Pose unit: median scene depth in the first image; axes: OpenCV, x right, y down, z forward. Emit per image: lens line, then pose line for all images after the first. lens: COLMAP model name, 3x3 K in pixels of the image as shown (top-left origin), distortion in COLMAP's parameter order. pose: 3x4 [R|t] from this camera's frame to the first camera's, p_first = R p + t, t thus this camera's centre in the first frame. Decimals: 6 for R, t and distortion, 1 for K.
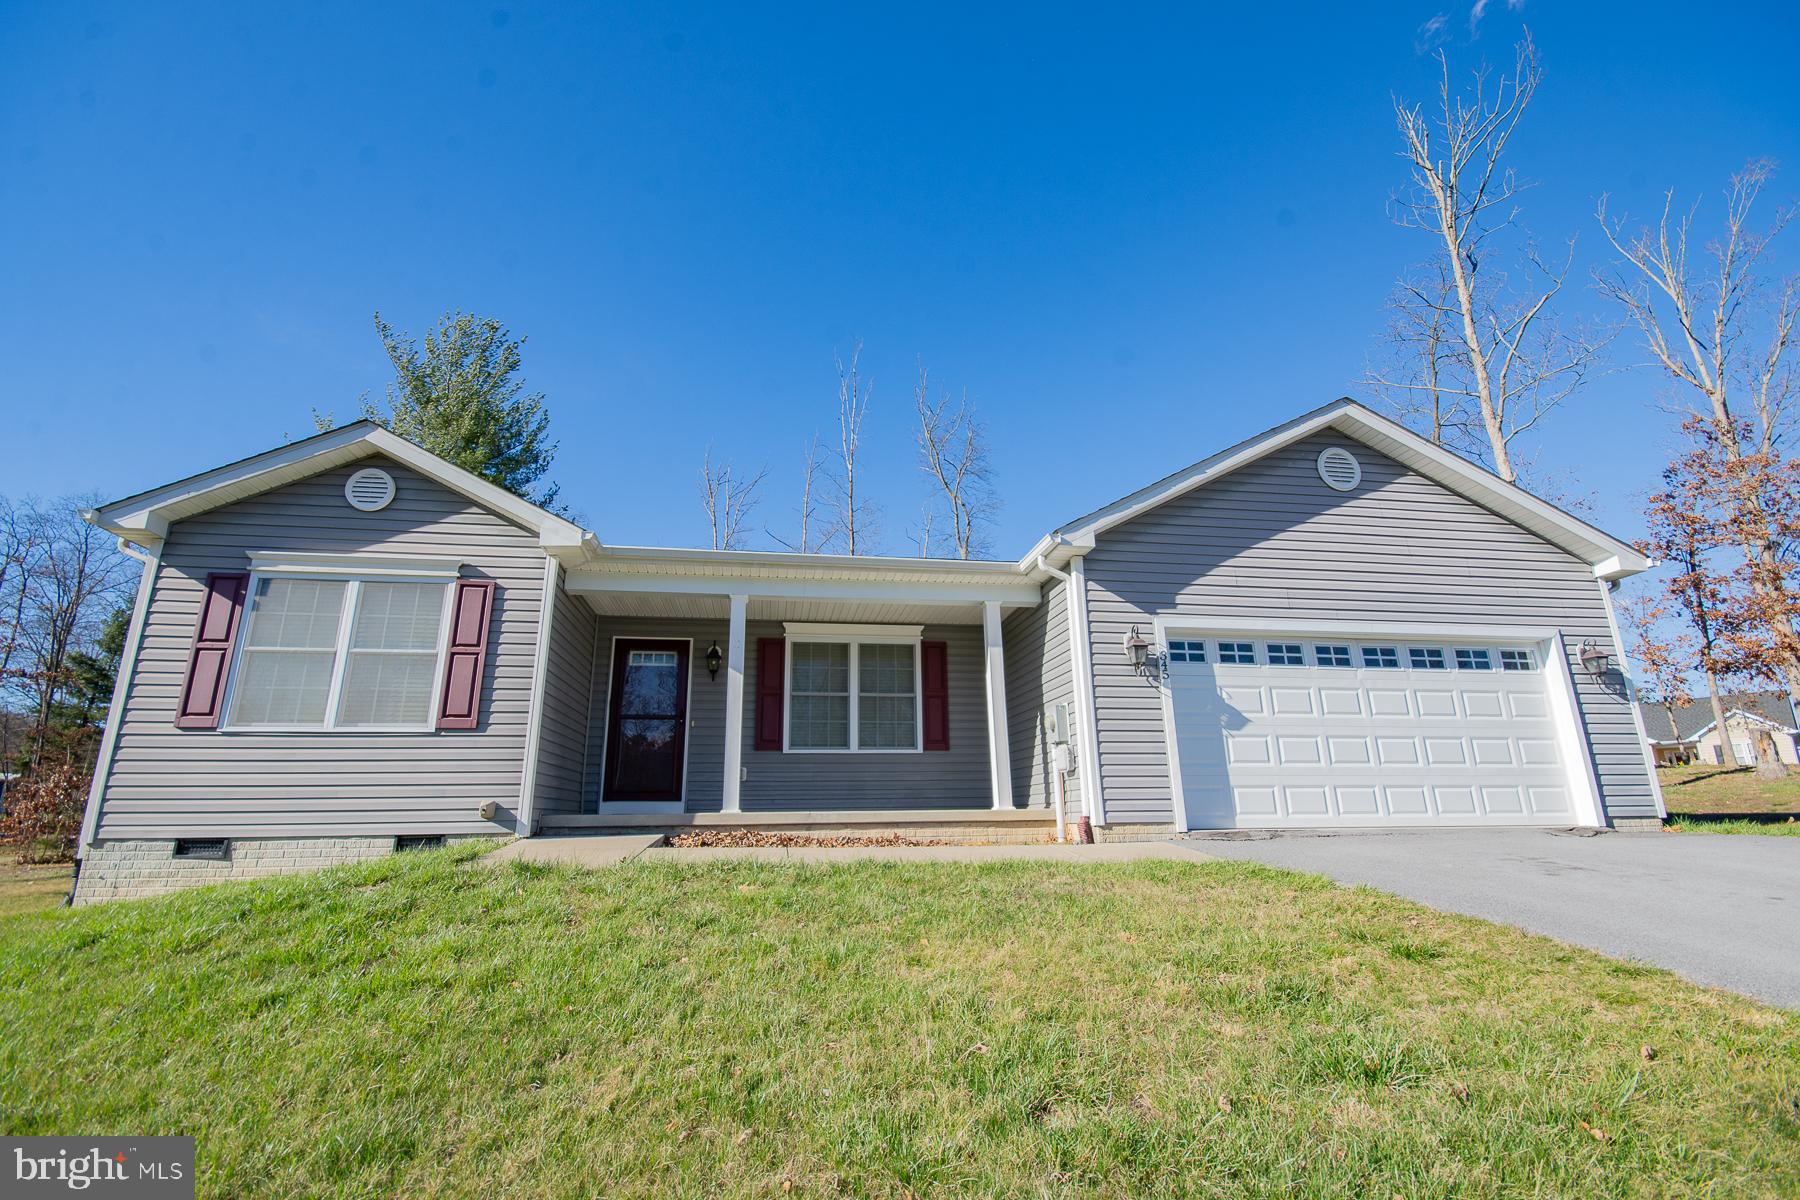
lens RADIAL K [[791.0, 0, 903.1], [0, 791.0, 615.1], [0, 0, 1]] dist [0.011176, -0.010170]
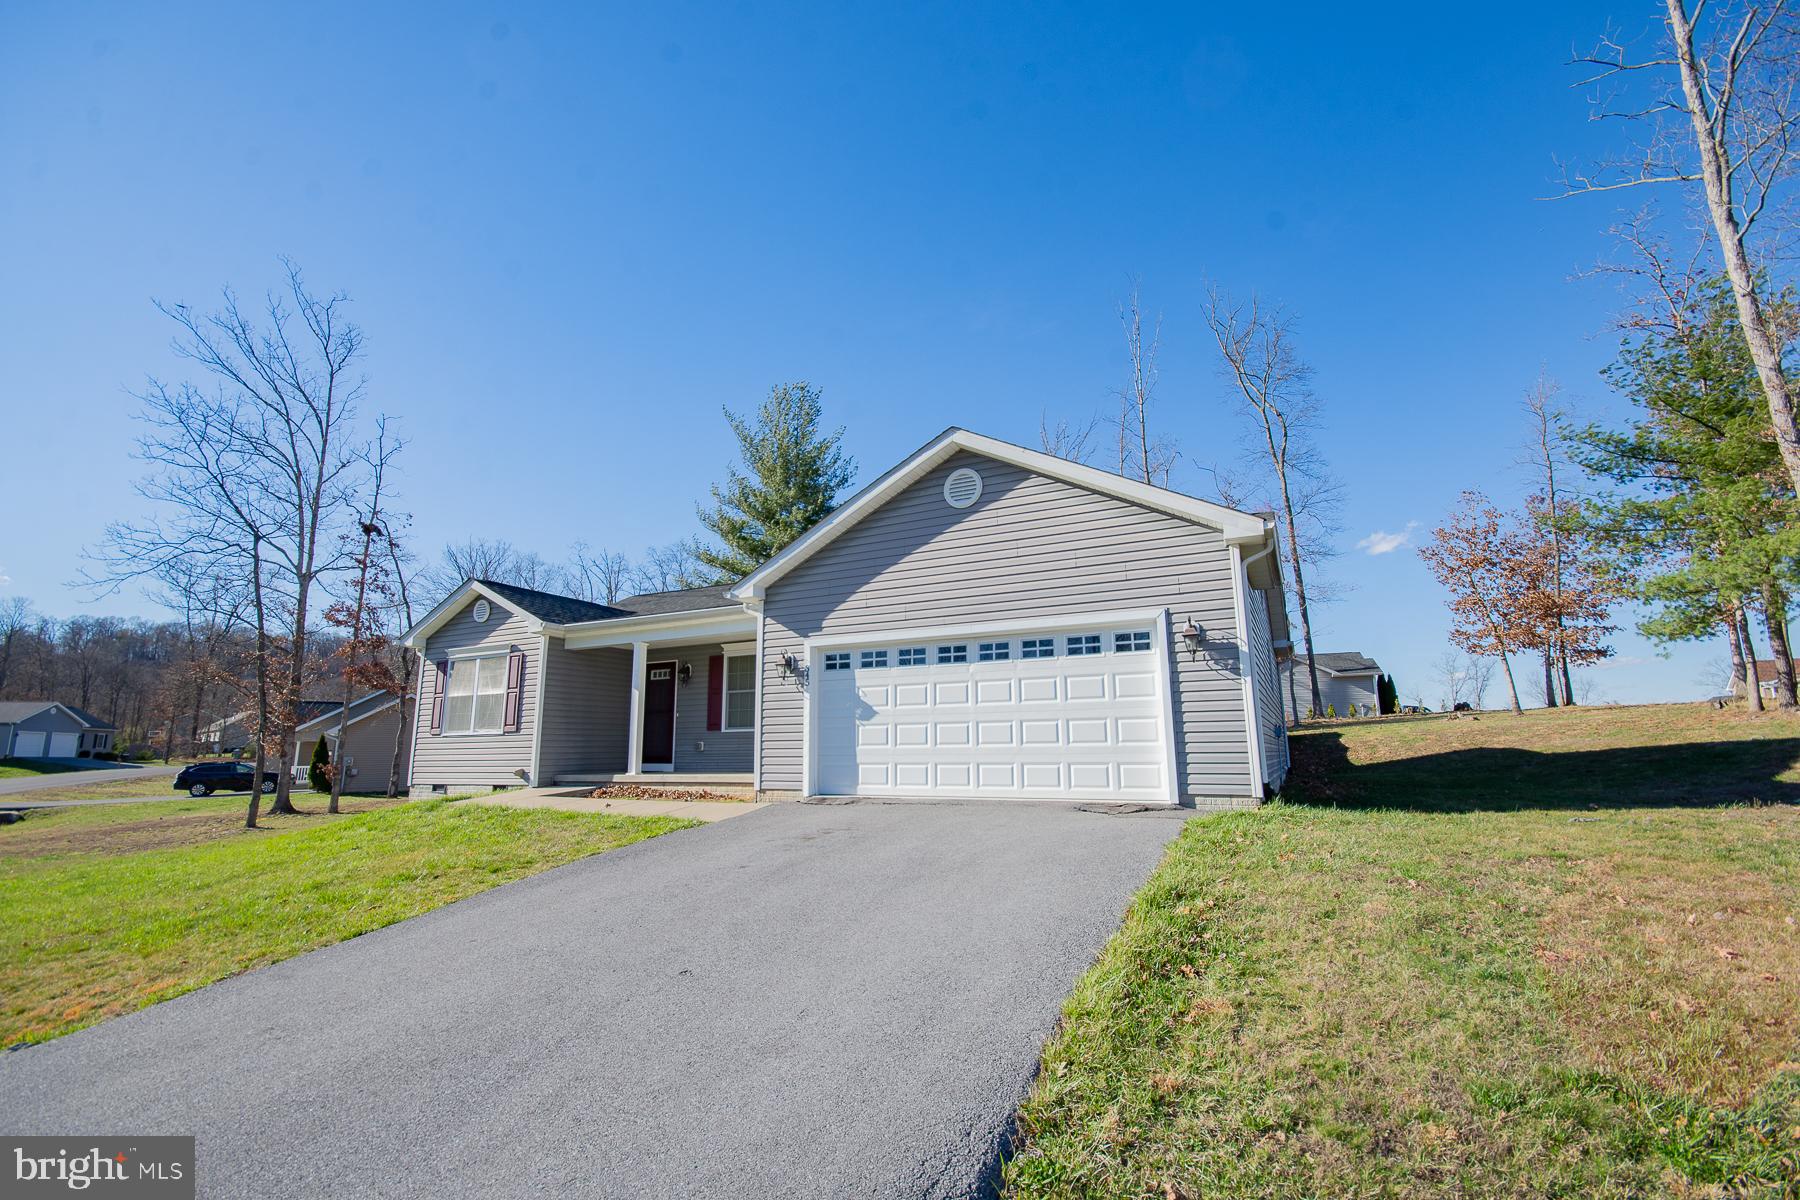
lens RADIAL K [[791.0, 0, 915.4], [0, 791.0, 613.3], [0, 0, 1]] dist [0.011176, -0.010170]
pose [[0.810469, -0.096665, -0.577751, 1.214499], [0.150269, 0.987595, 0.045560, -0.072835], [0.566180, -0.123743, 0.814940, 0.007210]]
